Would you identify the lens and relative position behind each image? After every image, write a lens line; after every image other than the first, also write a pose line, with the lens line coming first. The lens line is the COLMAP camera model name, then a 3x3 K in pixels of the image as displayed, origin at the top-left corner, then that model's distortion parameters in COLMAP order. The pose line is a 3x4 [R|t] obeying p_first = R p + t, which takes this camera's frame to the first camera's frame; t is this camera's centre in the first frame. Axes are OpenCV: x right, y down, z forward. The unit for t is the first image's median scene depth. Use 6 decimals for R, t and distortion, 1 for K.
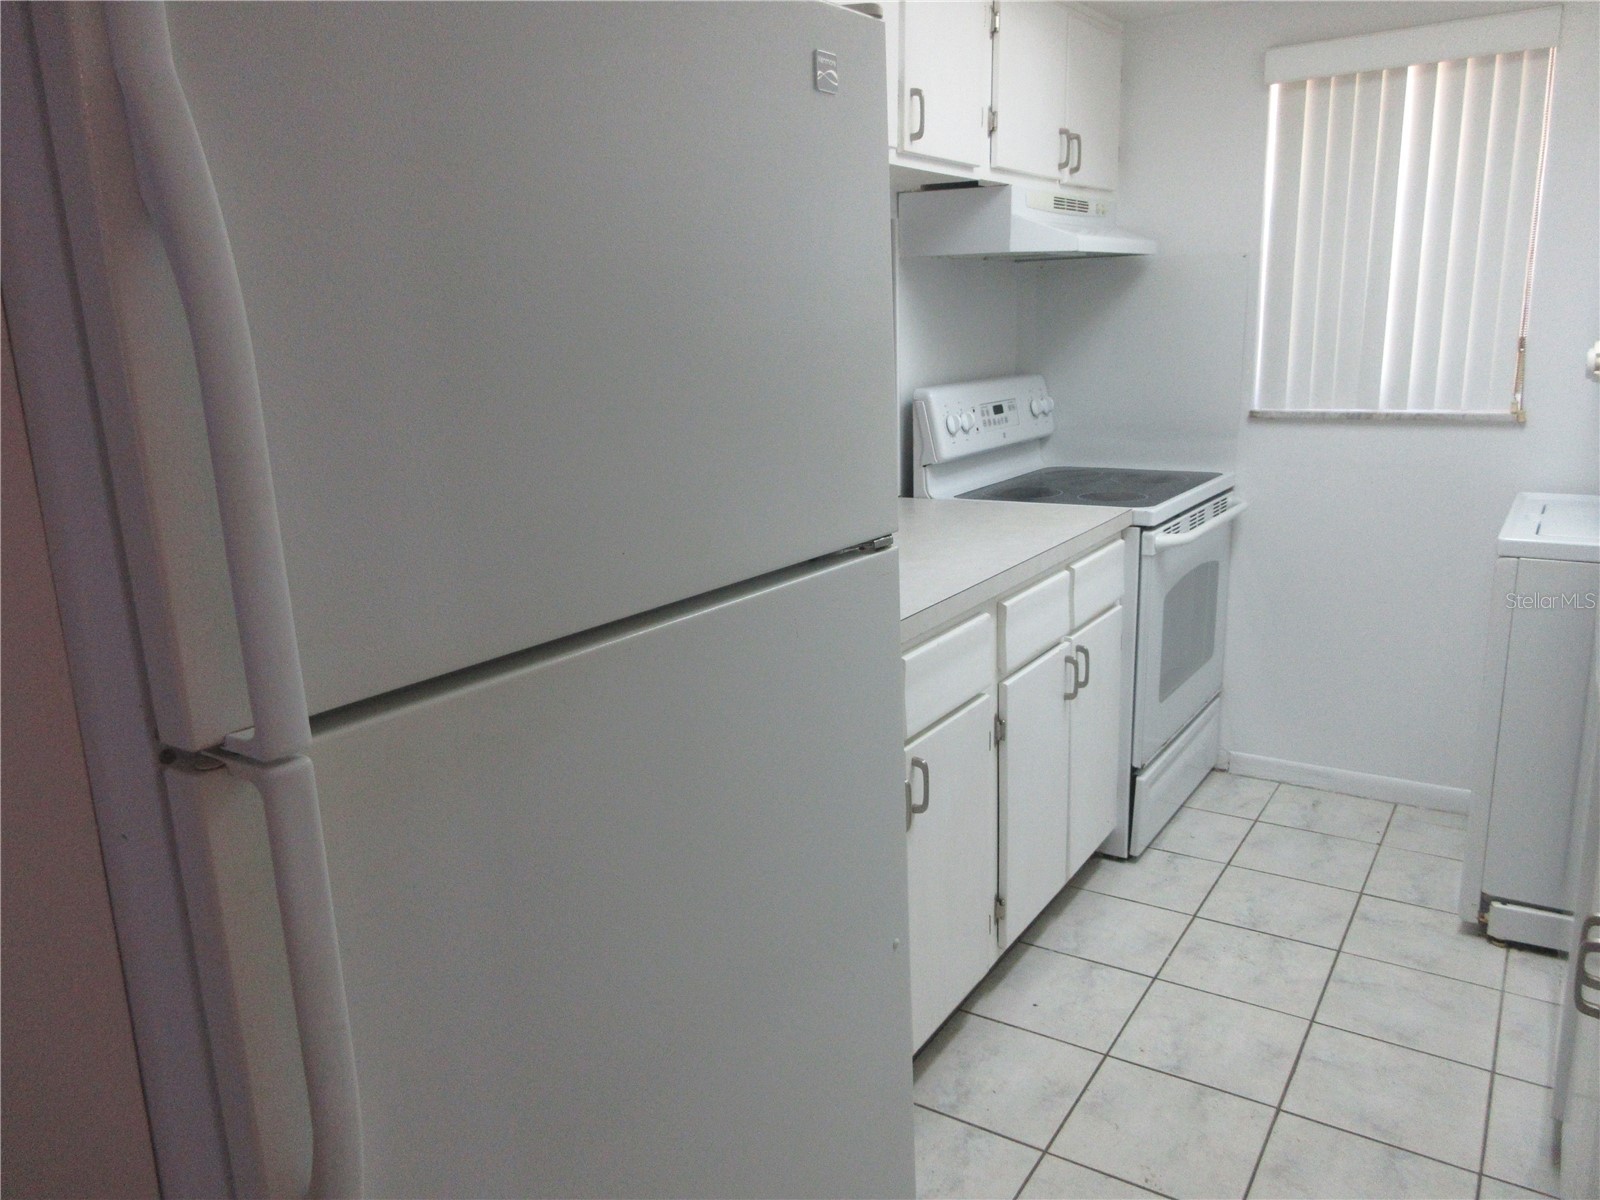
lens RADIAL K [[1181.9, 0, 794.3], [0, 1181.9, 618.7], [0, 0, 1]] dist [0.002232, -0.010241]
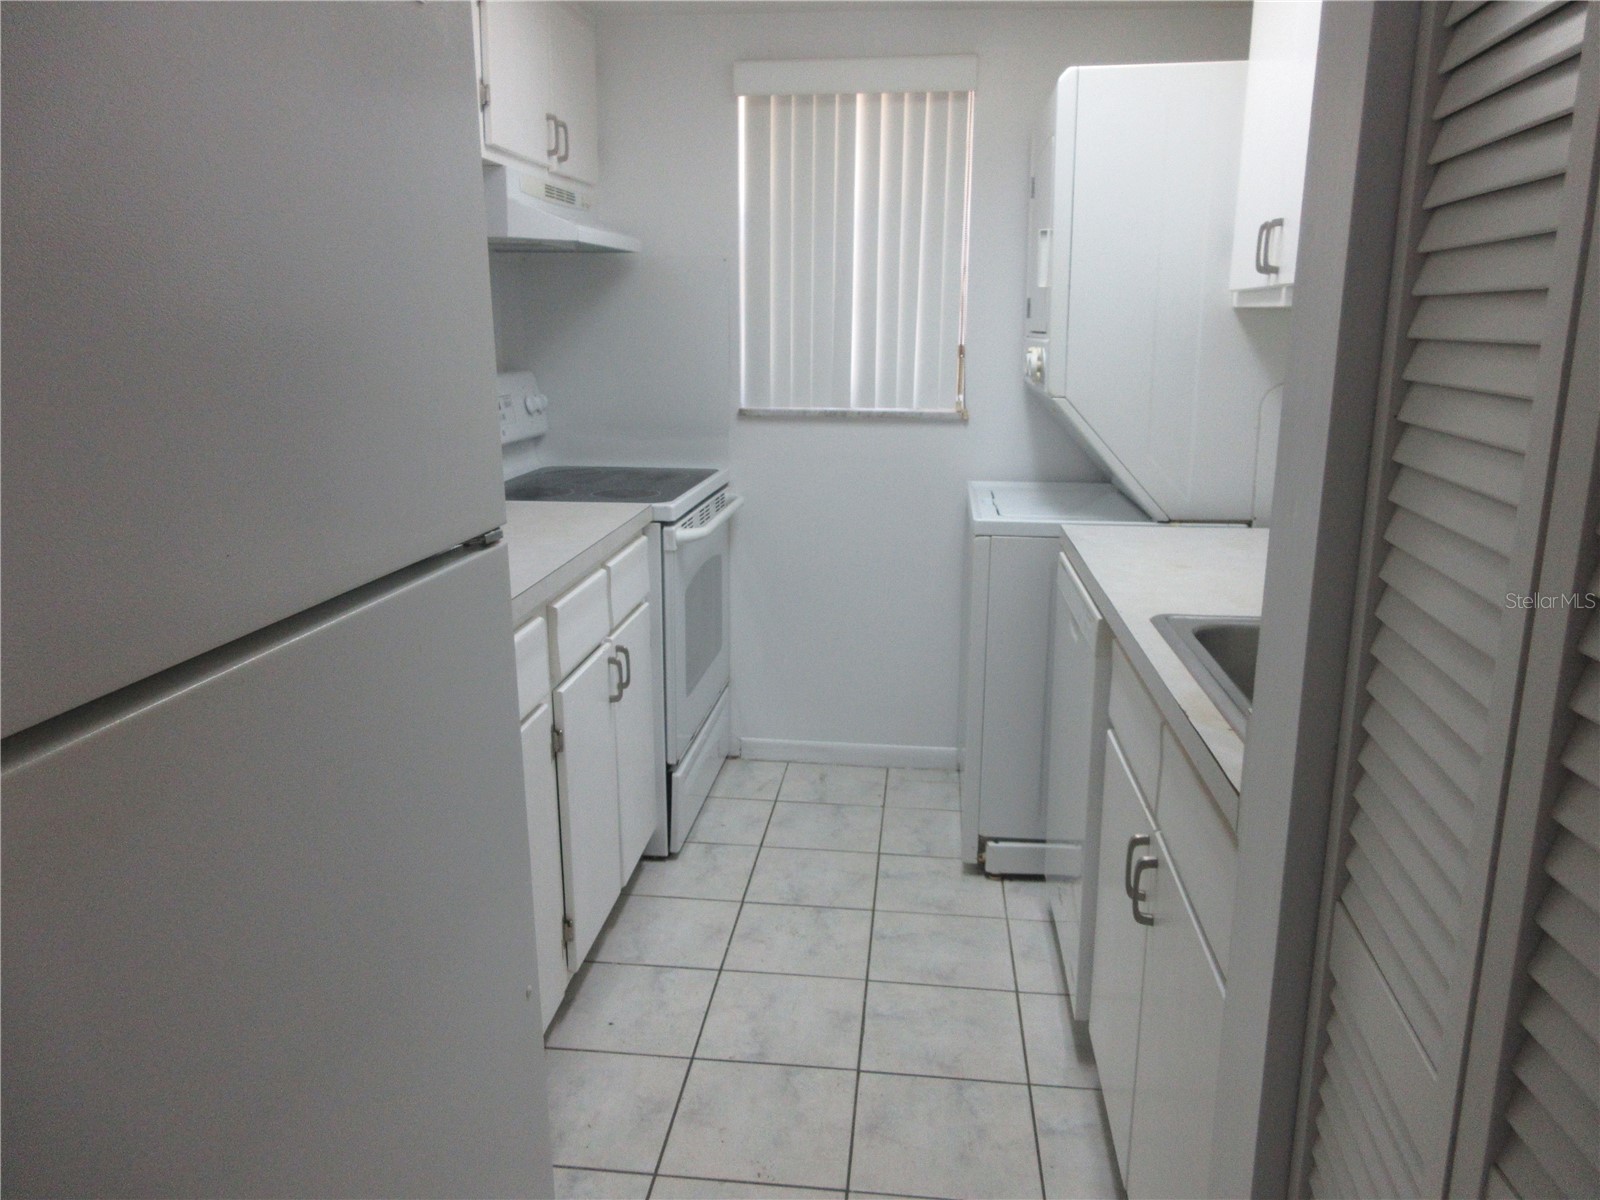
lens RADIAL K [[1187.2, 0, 799.8], [0, 1187.2, 617.5], [0, 0, 1]] dist [-0.005396, 0.015077]
pose [[0.890513, -0.071107, 0.449367, -0.057735], [0.075129, 0.997134, 0.008902, 0.001999], [-0.448712, 0.025833, 0.893303, 0.056209]]
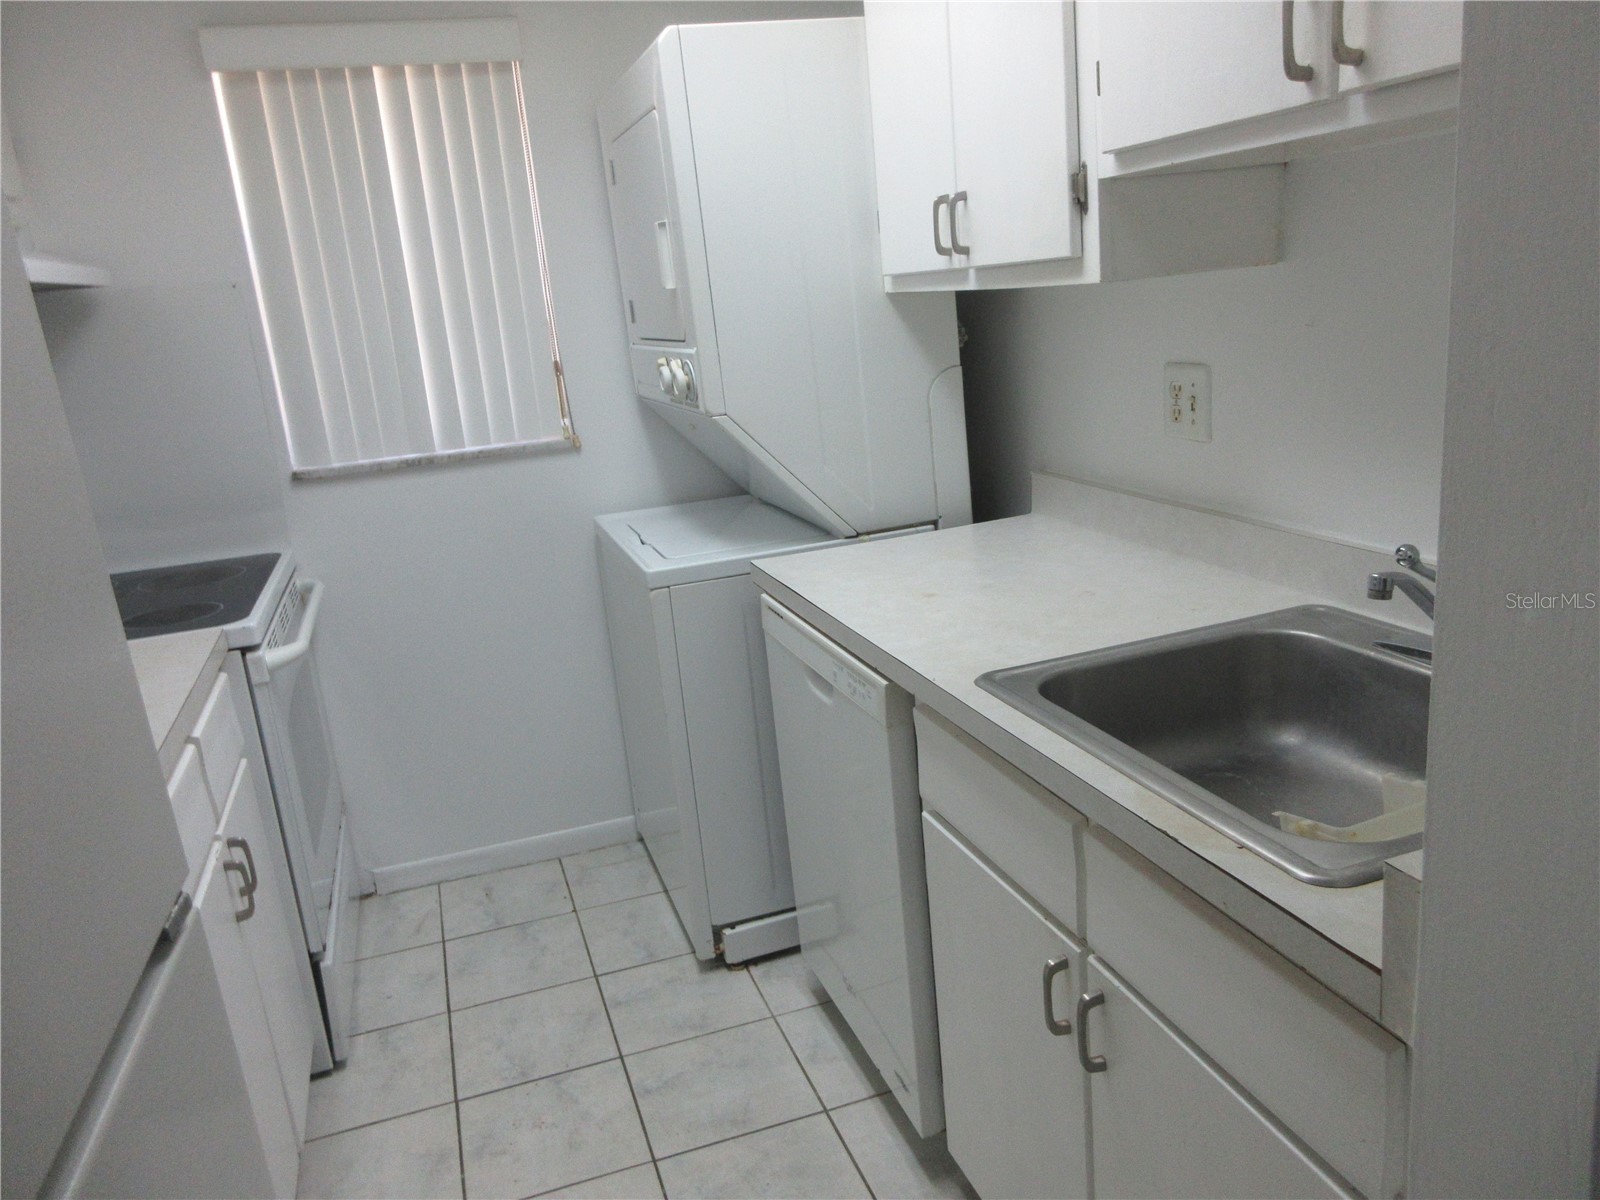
lens RADIAL K [[1187.2, 0, 799.8], [0, 1187.2, 617.5], [0, 0, 1]] dist [-0.005396, 0.015077]
pose [[0.620013, -0.231404, 0.749691, -0.041998], [0.253806, 0.963295, 0.087433, -0.072593], [-0.742406, 0.136067, 0.655987, 0.249574]]
